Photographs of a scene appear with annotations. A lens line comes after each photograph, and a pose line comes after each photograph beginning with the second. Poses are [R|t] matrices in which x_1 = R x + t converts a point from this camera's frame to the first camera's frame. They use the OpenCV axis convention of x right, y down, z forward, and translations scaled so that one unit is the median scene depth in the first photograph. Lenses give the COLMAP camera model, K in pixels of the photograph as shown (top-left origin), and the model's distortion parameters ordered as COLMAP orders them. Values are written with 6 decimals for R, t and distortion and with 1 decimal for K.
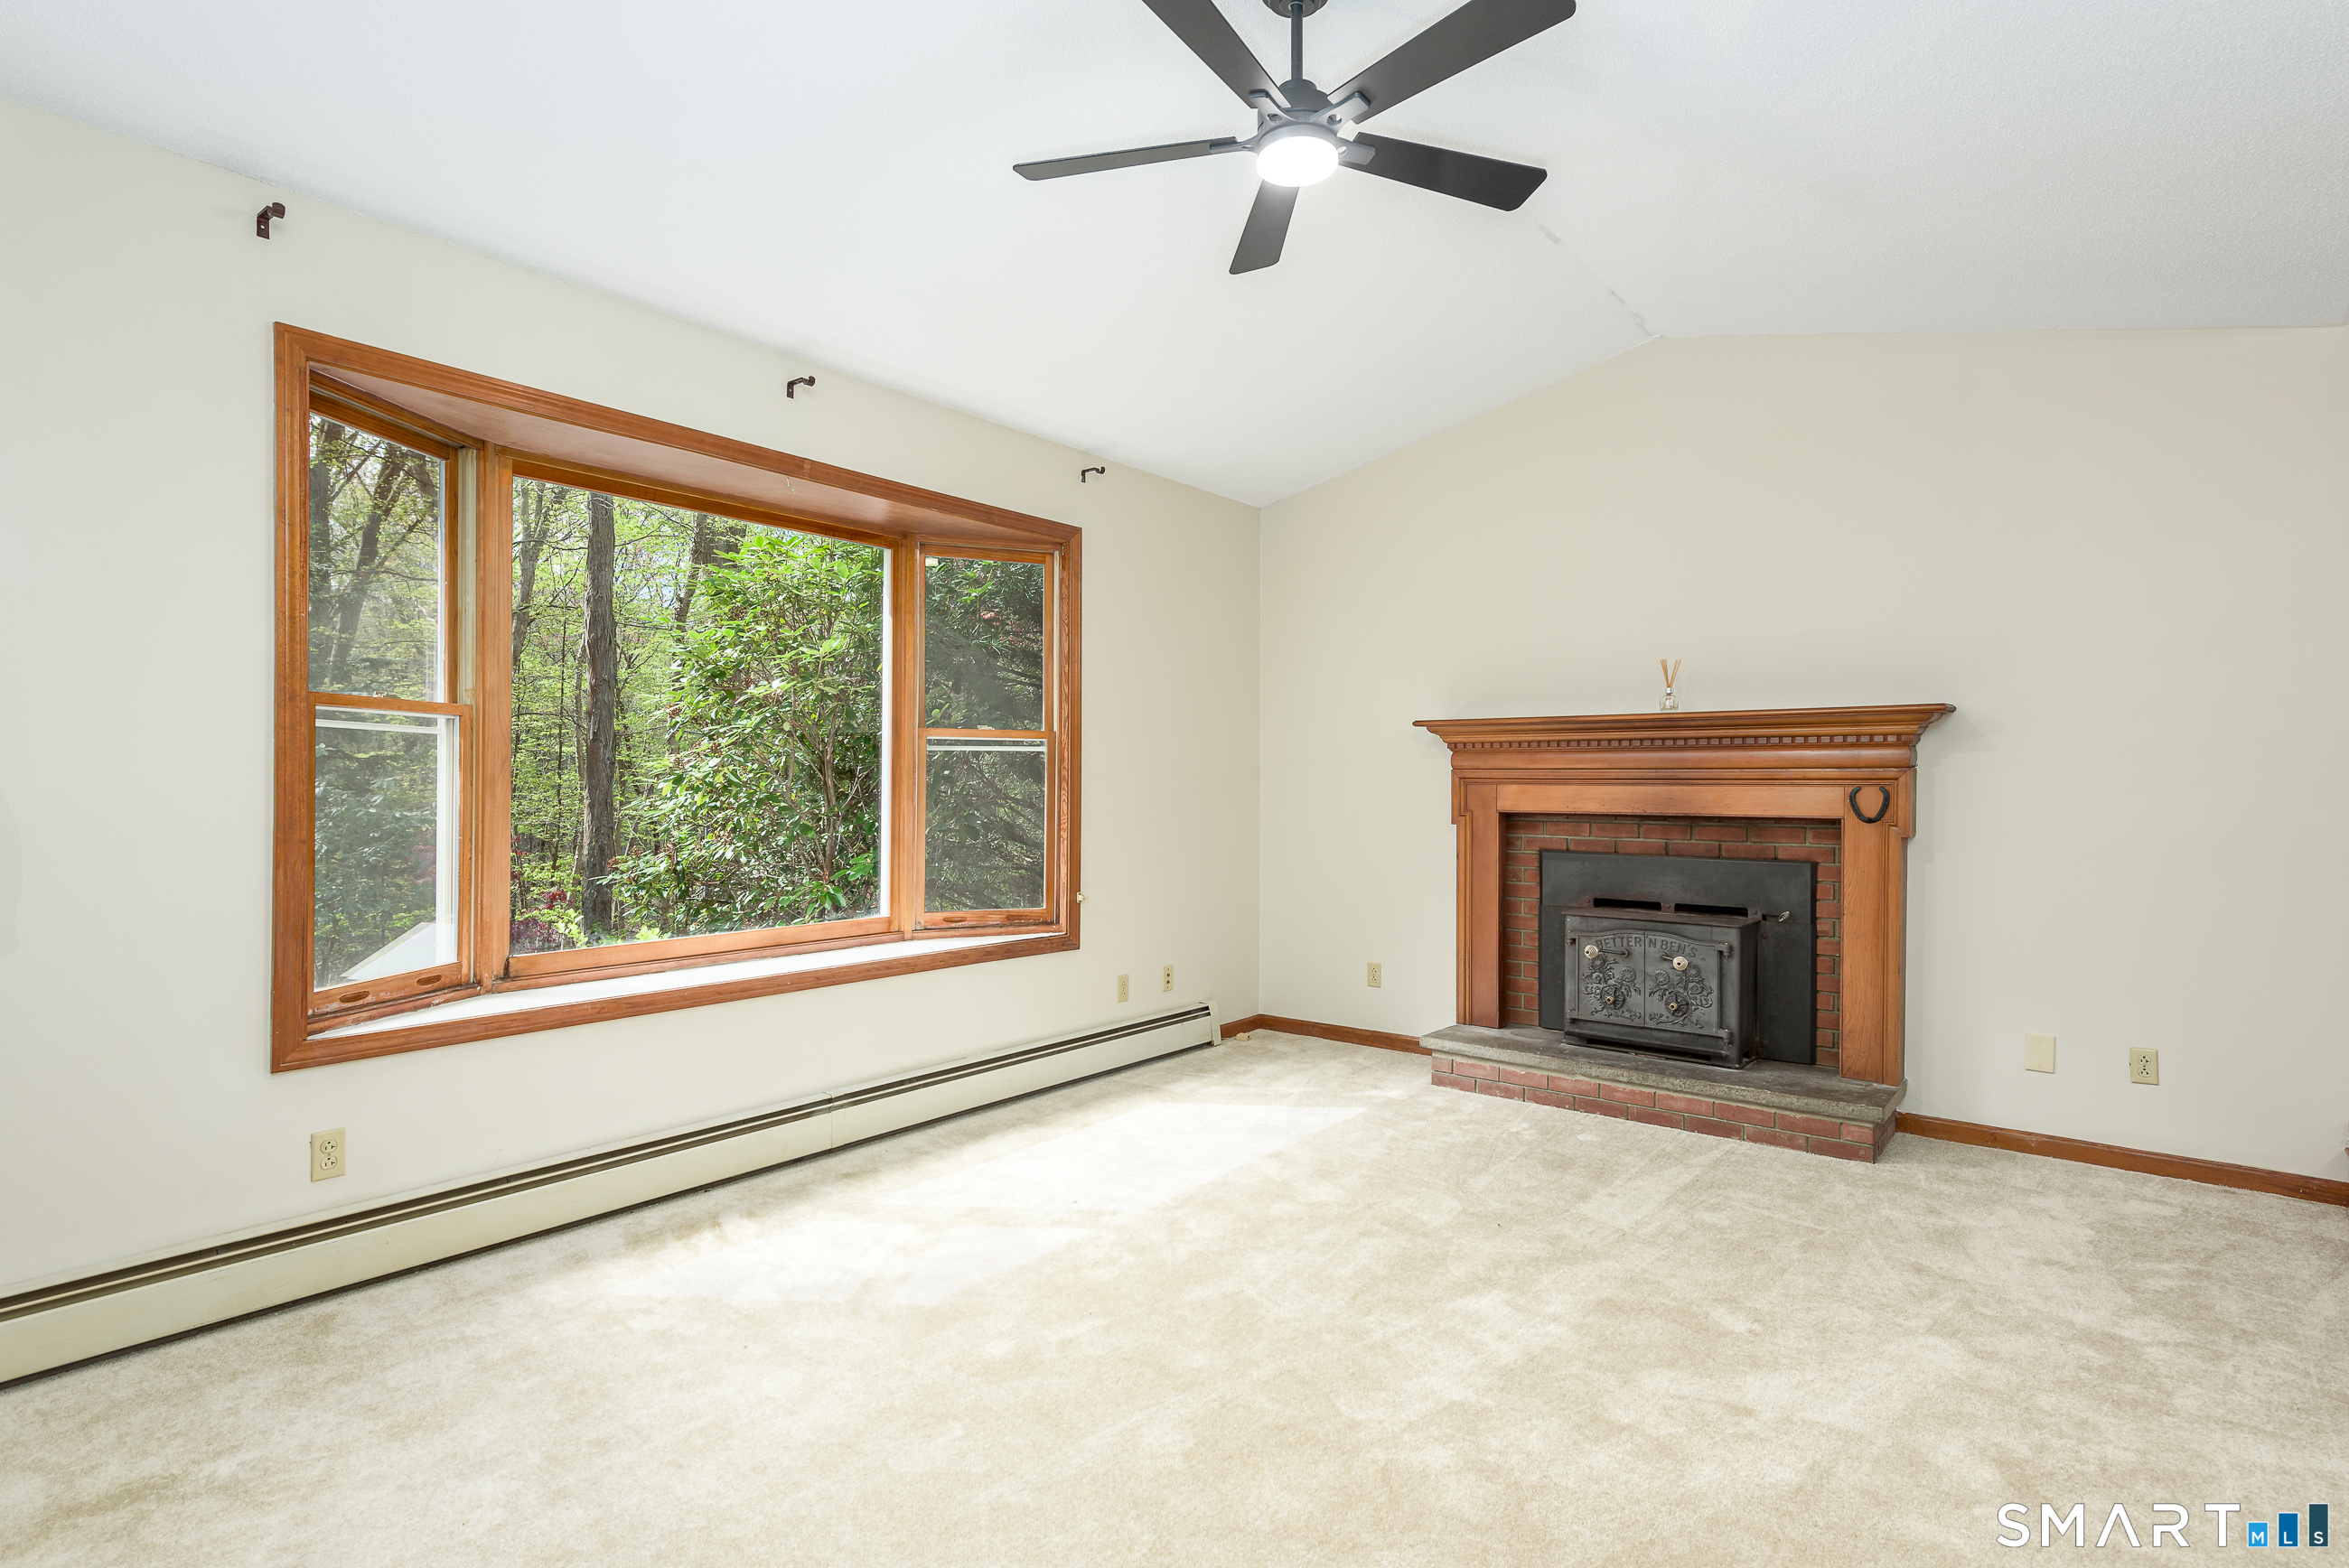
lens RADIAL K [[1148.6, 0, 1174.5], [0, 1148.6, 784.0], [0, 0, 1]] dist [0.001183, 0.000150]
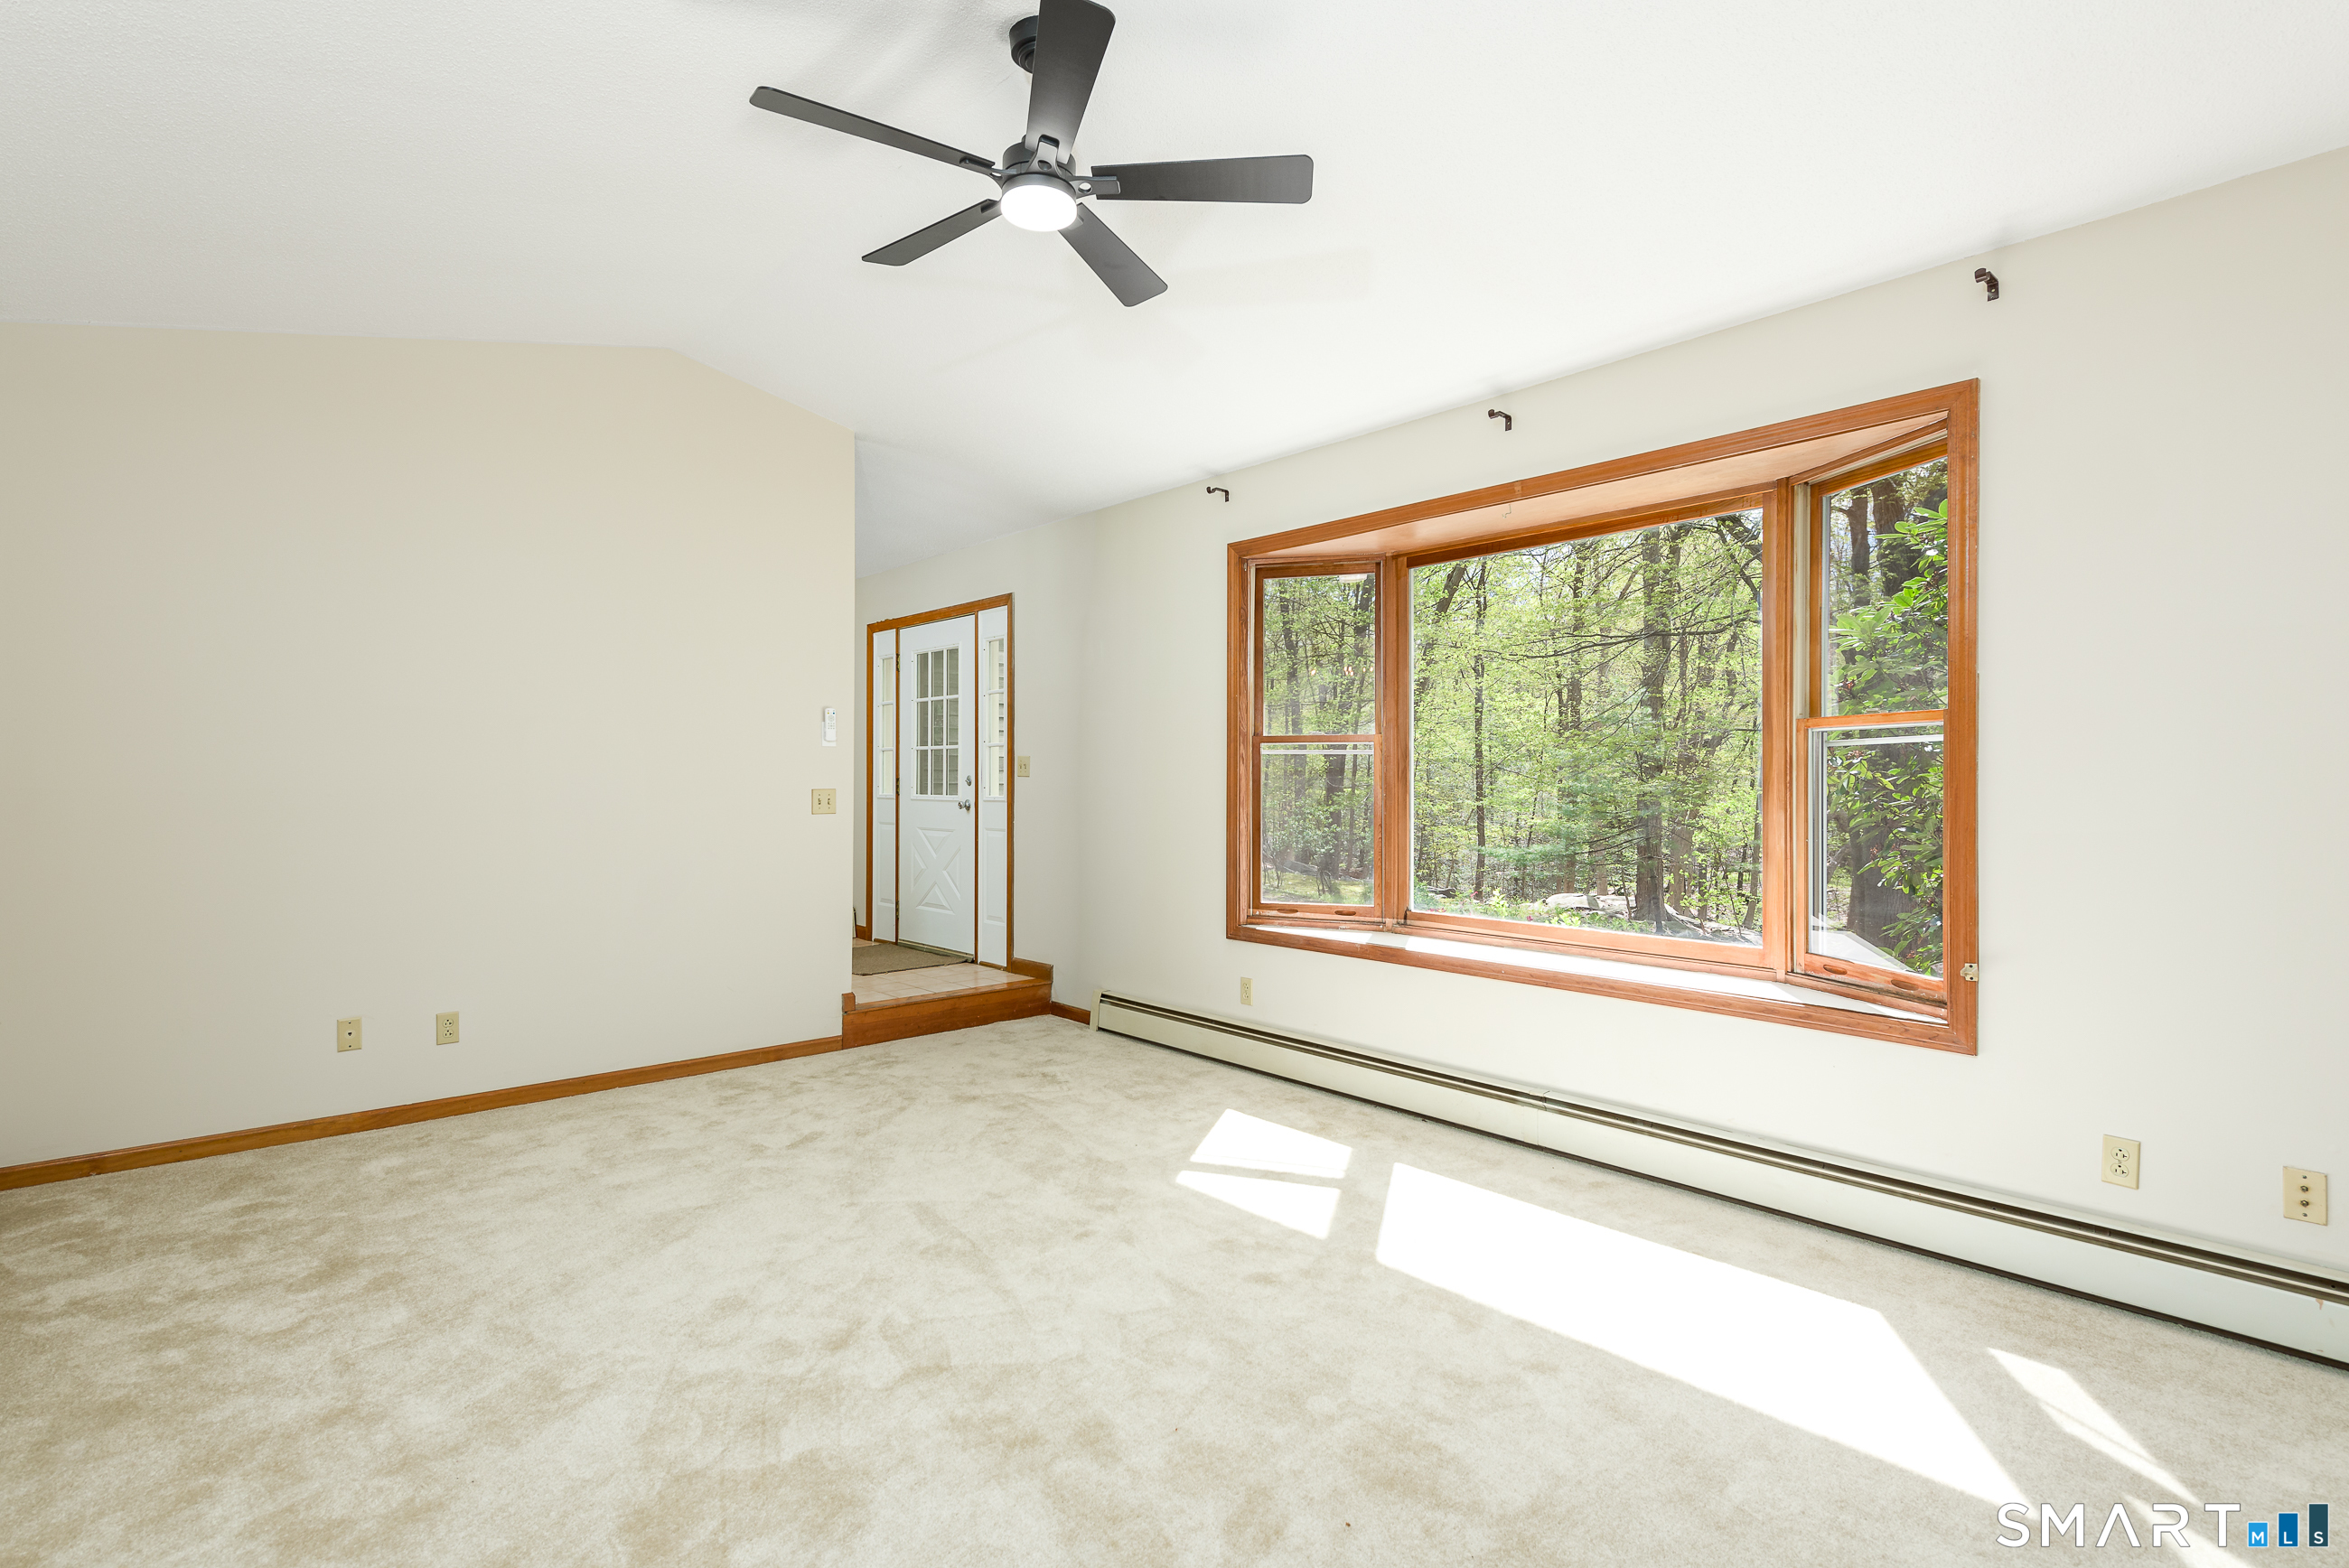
lens RADIAL K [[1152.5, 0, 1172.7], [0, 1152.5, 780.9], [0, 0, 1]] dist [0.003738, 0.001246]
pose [[-0.167790, -0.002827, -0.985819, 0.616135], [-0.003696, 0.999991, -0.002239, -0.002006], [0.985816, 0.003268, -0.167799, 0.682910]]
